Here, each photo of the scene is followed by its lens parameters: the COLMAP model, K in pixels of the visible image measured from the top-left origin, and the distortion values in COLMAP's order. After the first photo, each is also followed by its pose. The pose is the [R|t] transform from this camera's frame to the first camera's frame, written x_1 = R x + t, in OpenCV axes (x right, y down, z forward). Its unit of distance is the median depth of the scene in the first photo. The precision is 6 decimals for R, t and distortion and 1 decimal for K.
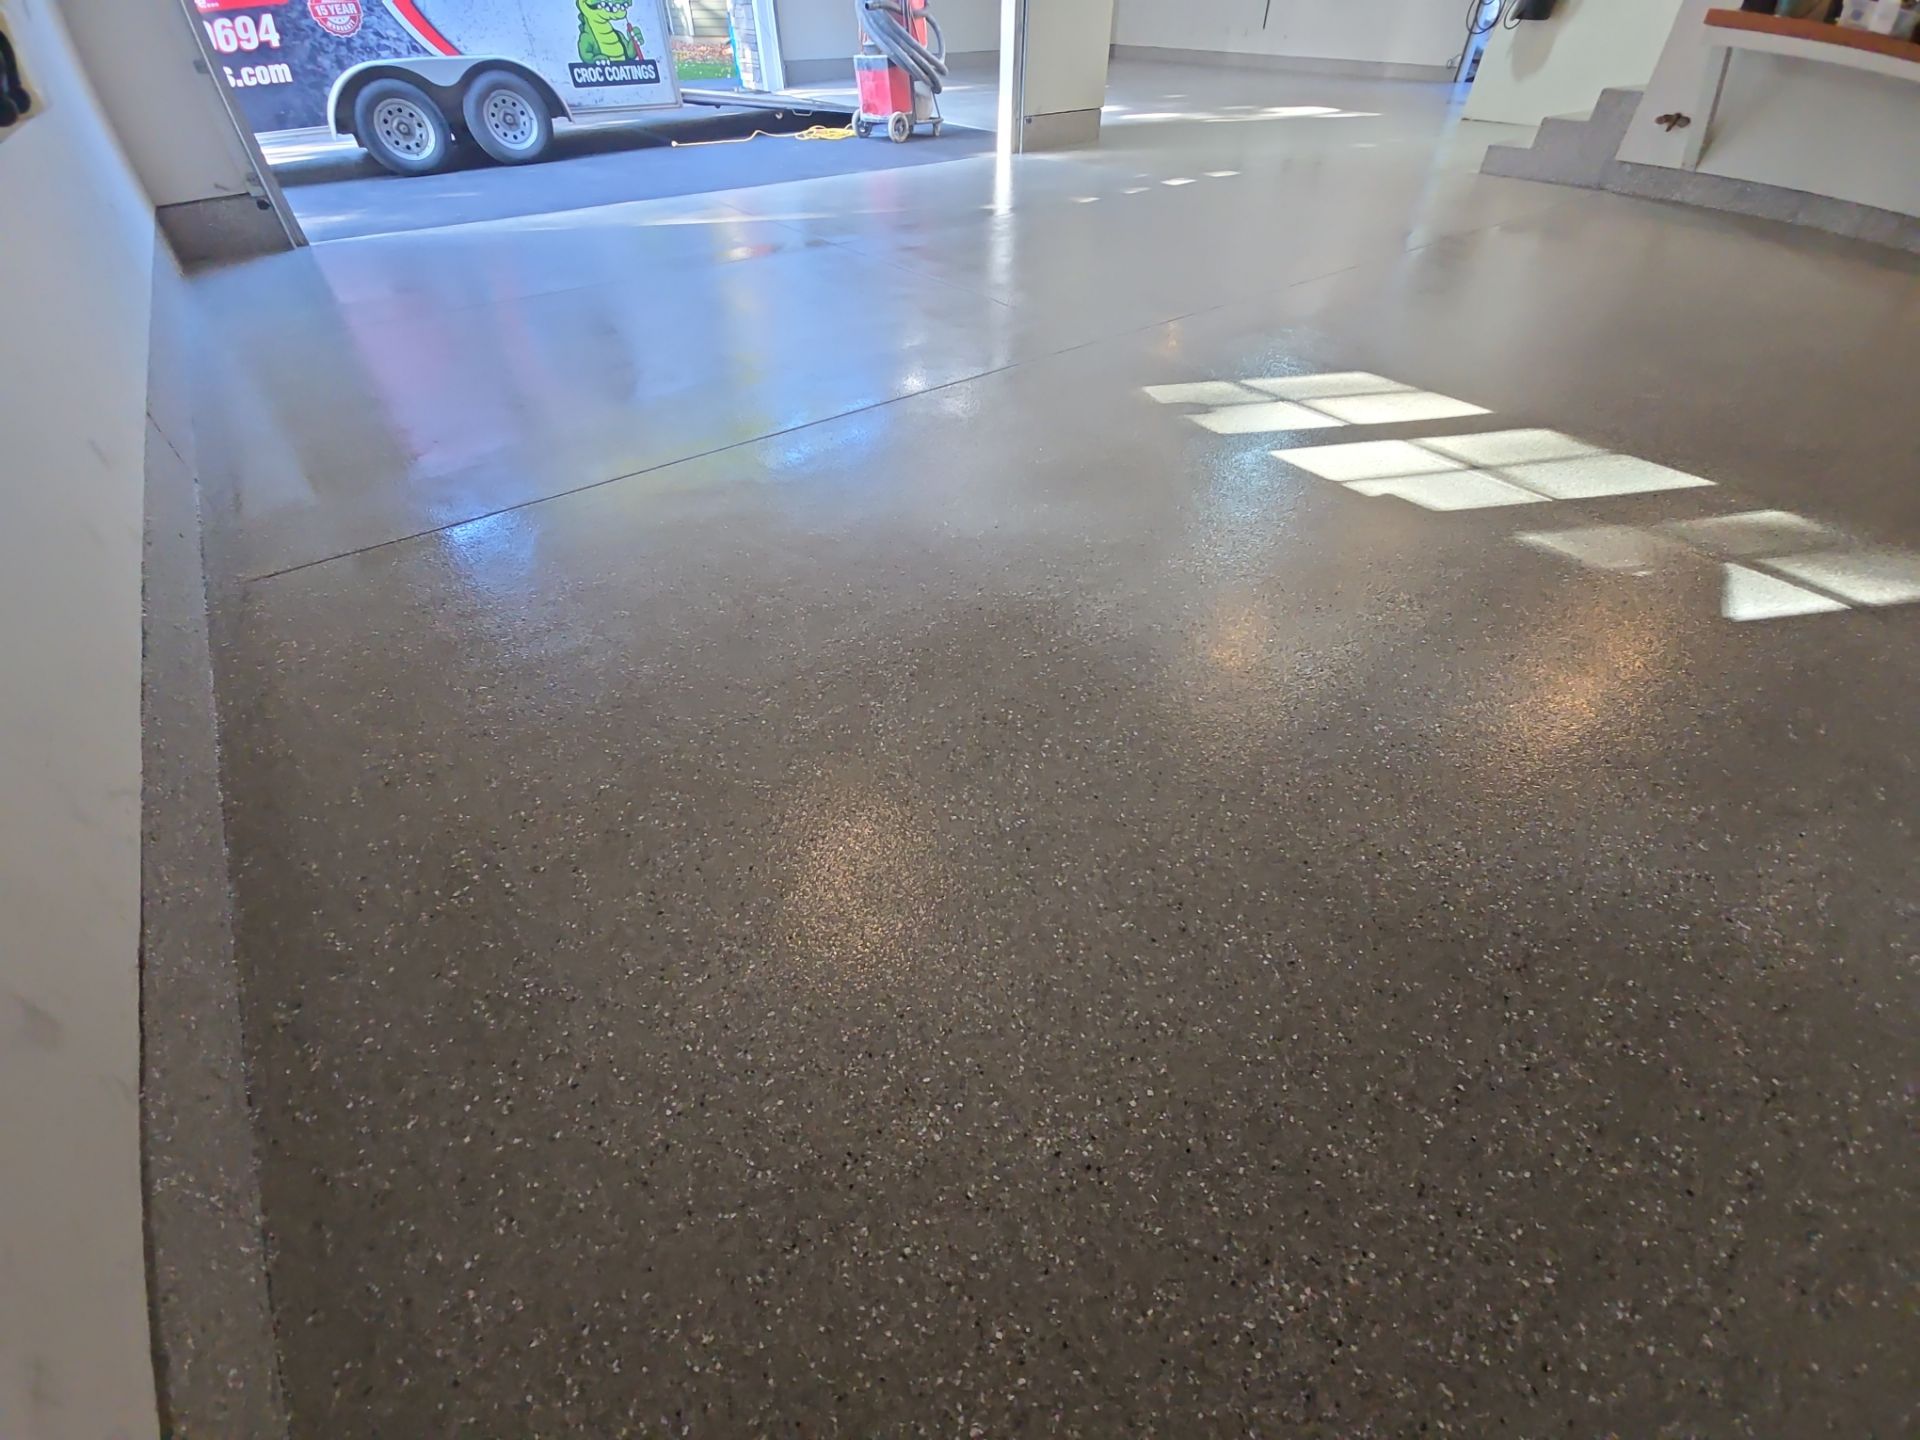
lens RADIAL K [[769.6, 0, 963.1], [0, 769.6, 714.8], [0, 0, 1]] dist [0.041561, -0.025163]
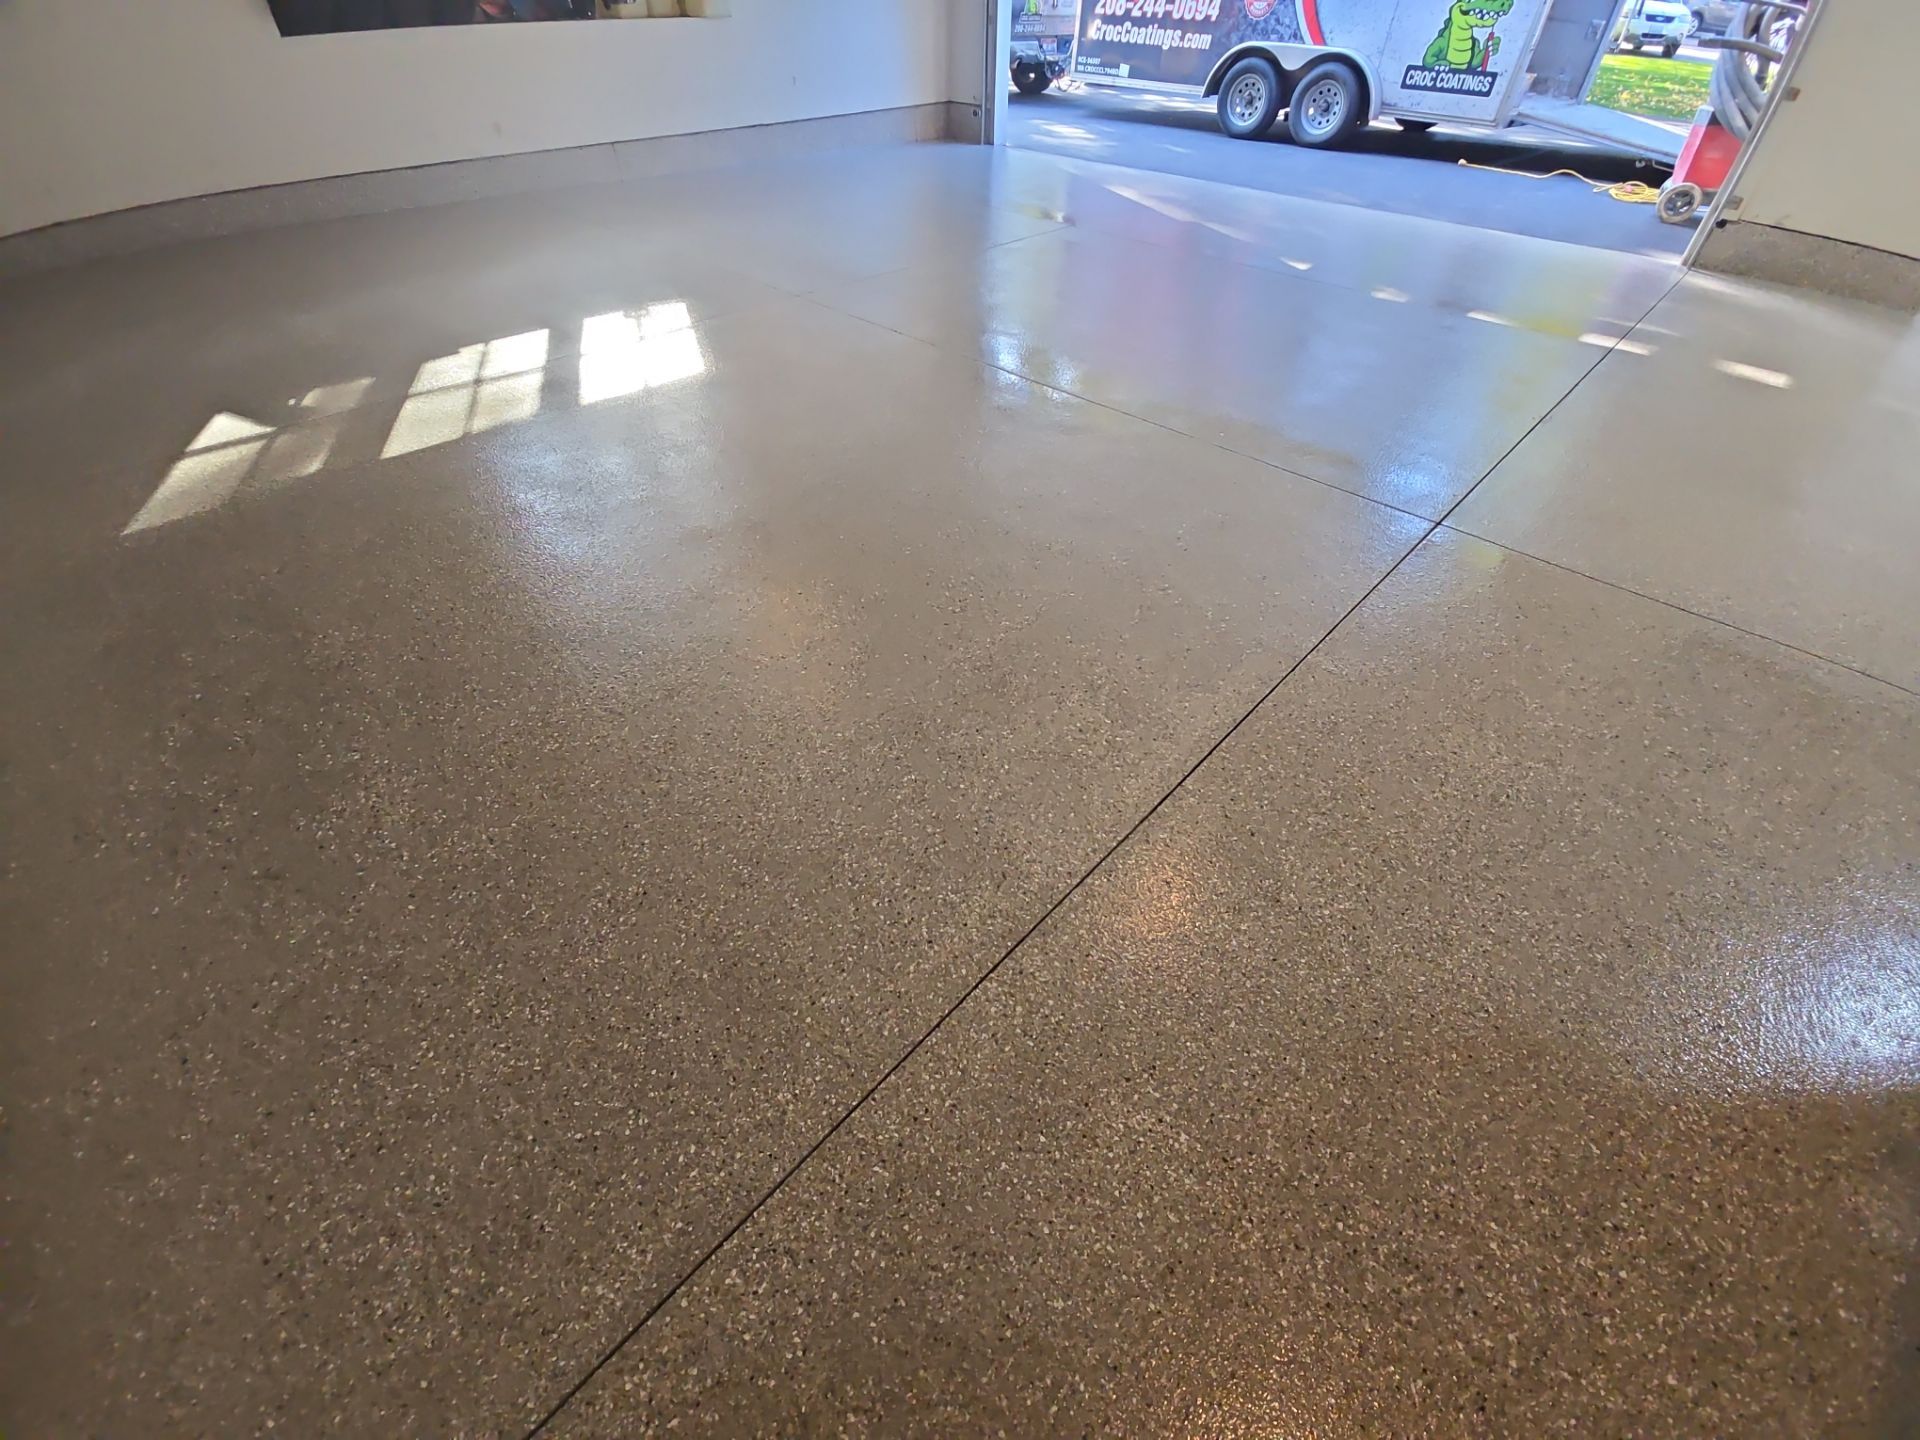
lens RADIAL K [[769.6, 0, 963.1], [0, 769.6, 714.8], [0, 0, 1]] dist [0.041561, -0.025163]
pose [[0.146115, 0.684711, -0.714017, 0.753934], [-0.682394, 0.592320, 0.428364, -0.396146], [0.716233, 0.424650, 0.553790, 0.406139]]
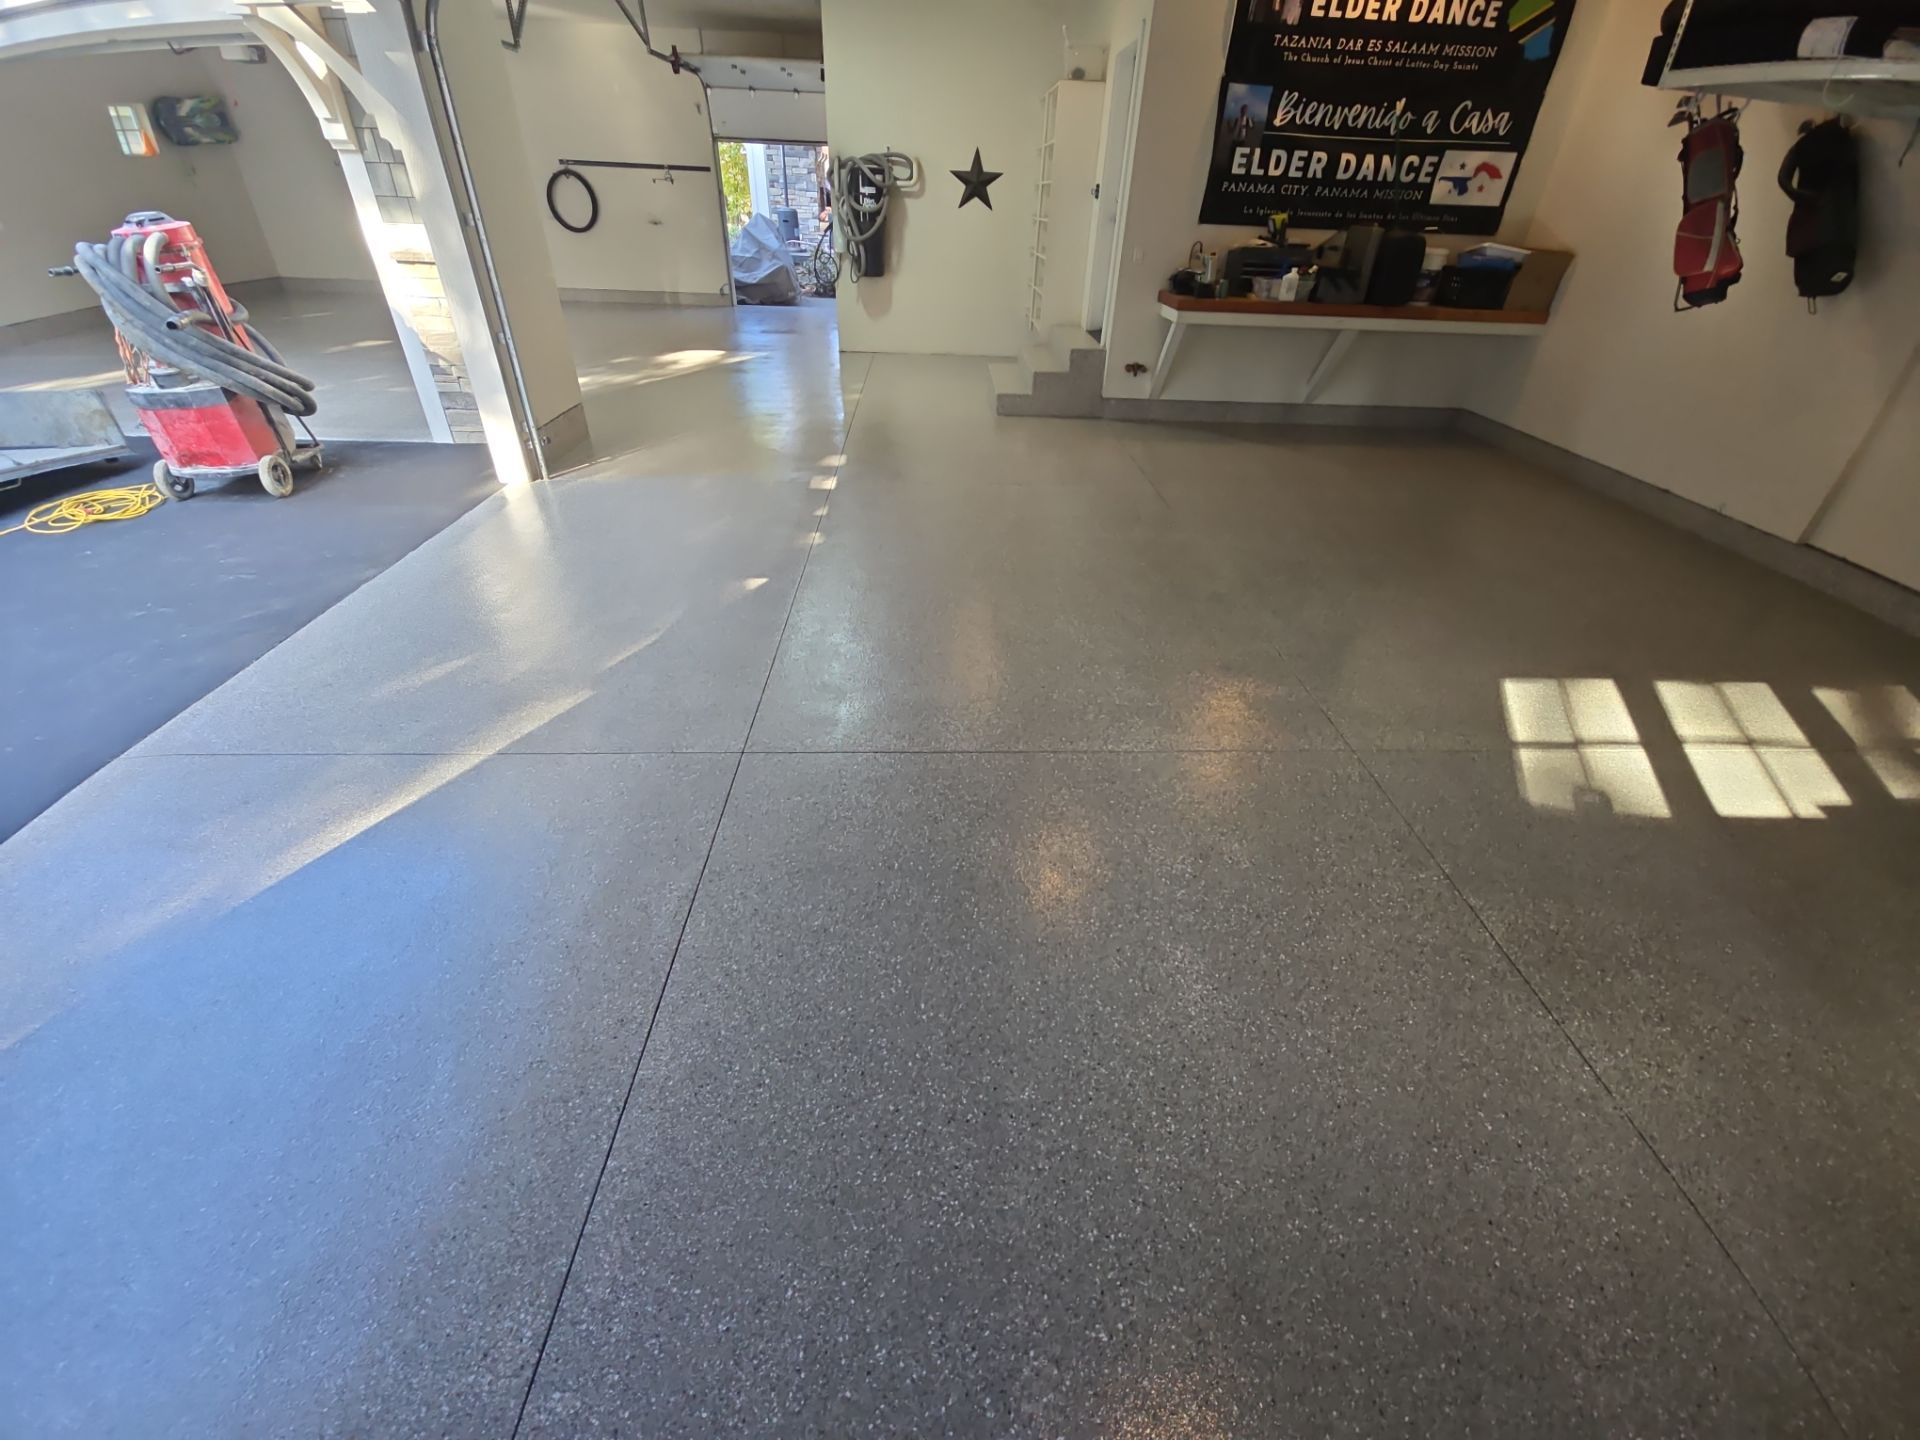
lens RADIAL K [[762.5, 0, 962.9], [0, 762.5, 707.0], [0, 0, 1]] dist [-0.002266, -0.000892]
pose [[0.569821, -0.439508, 0.694360, -0.333557], [0.533075, 0.840751, 0.094705, -0.434369], [-0.625407, 0.316181, 0.713369, 0.335831]]
